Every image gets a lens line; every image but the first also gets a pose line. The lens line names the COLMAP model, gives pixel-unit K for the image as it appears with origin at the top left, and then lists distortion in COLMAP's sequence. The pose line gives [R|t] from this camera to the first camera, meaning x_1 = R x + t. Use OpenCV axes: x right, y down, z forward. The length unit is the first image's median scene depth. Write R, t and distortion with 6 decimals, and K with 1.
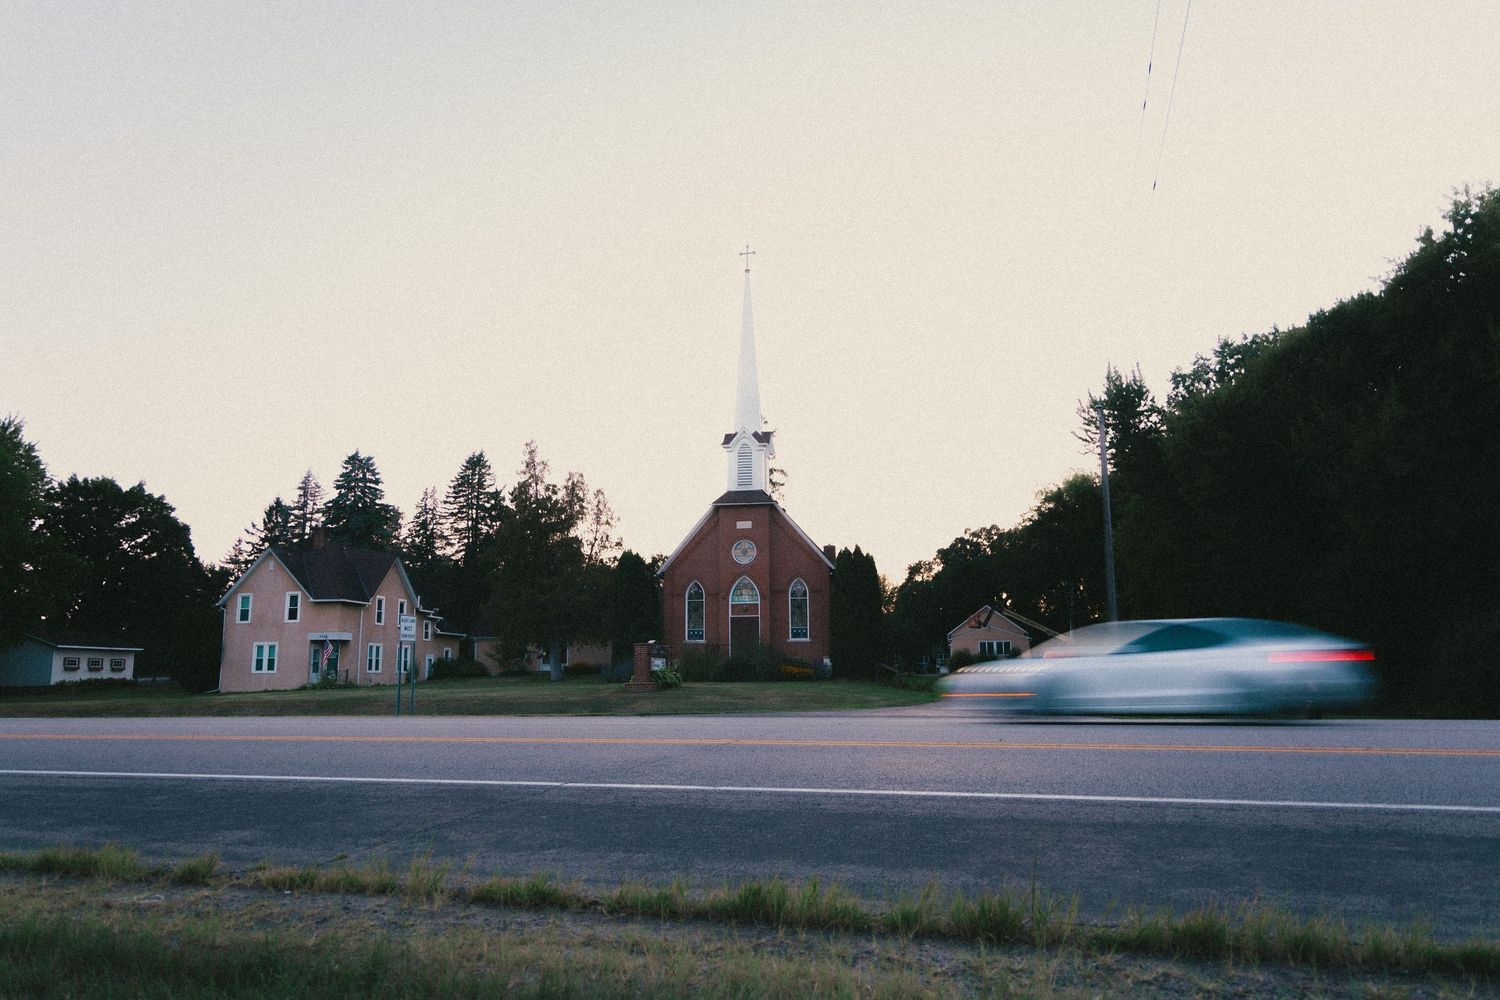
lens RADIAL K [[1087.6, 0, 750.2], [0, 1087.6, 503.0], [0, 0, 1]] dist [0.008467, 0.003293]
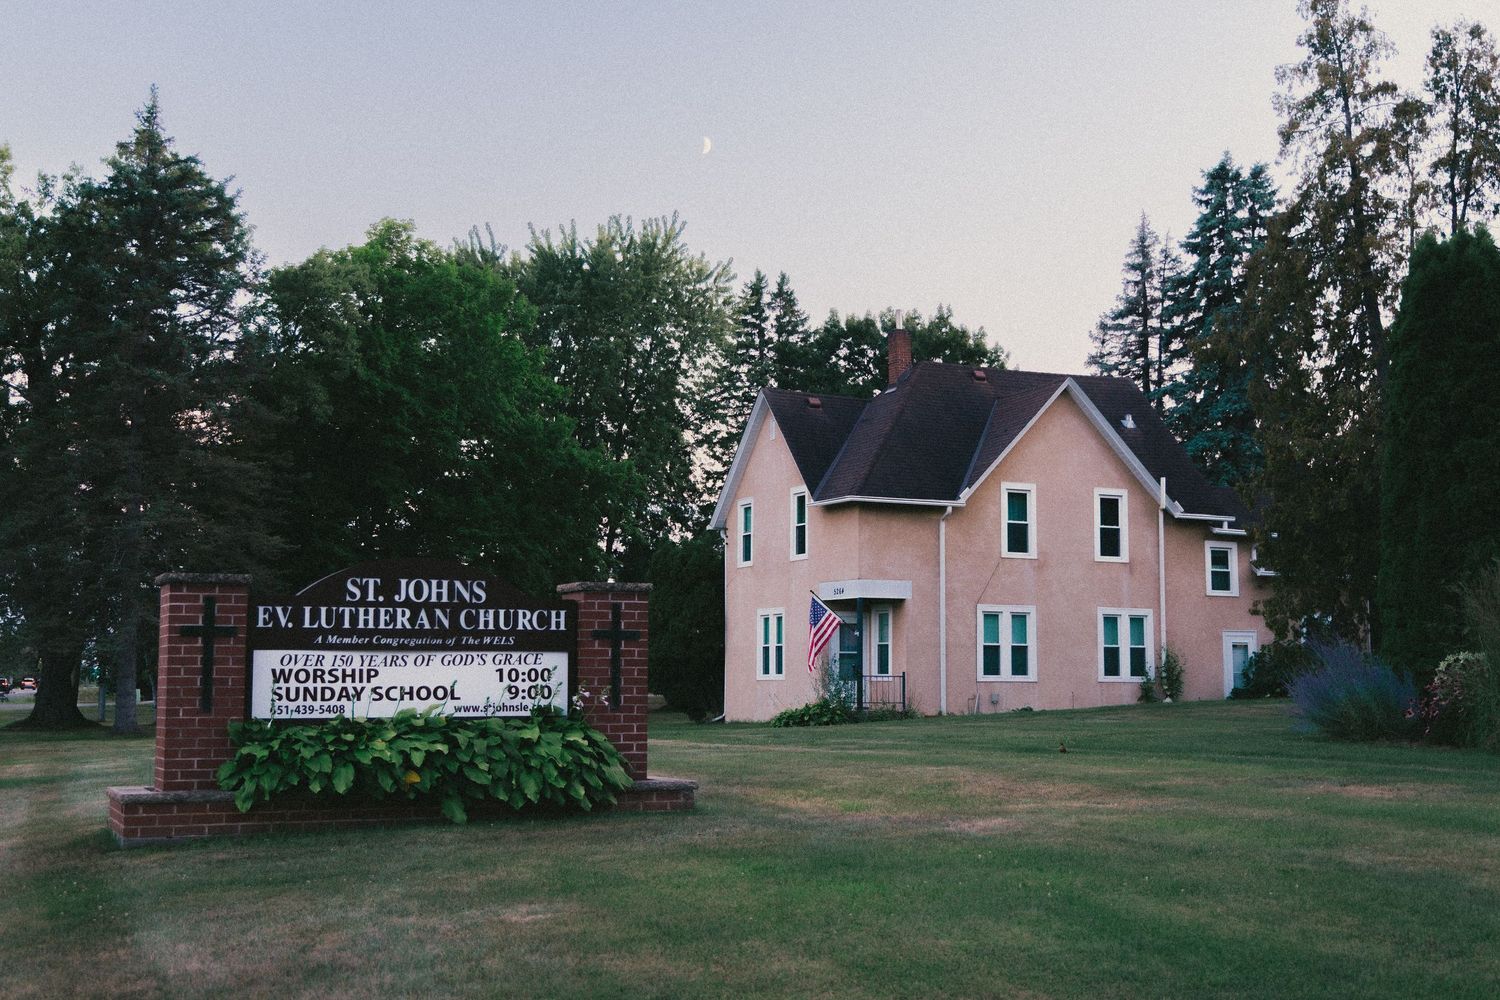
lens RADIAL K [[1874.3, 0, 749.6], [0, 1874.3, 493.8], [0, 0, 1]] dist [0.011361, 0.000000]
pose [[0.587039, -0.073109, -0.806251, 0.138064], [0.119891, 0.992783, -0.002730, 0.080349], [0.800632, -0.095059, 0.591567, 0.537297]]
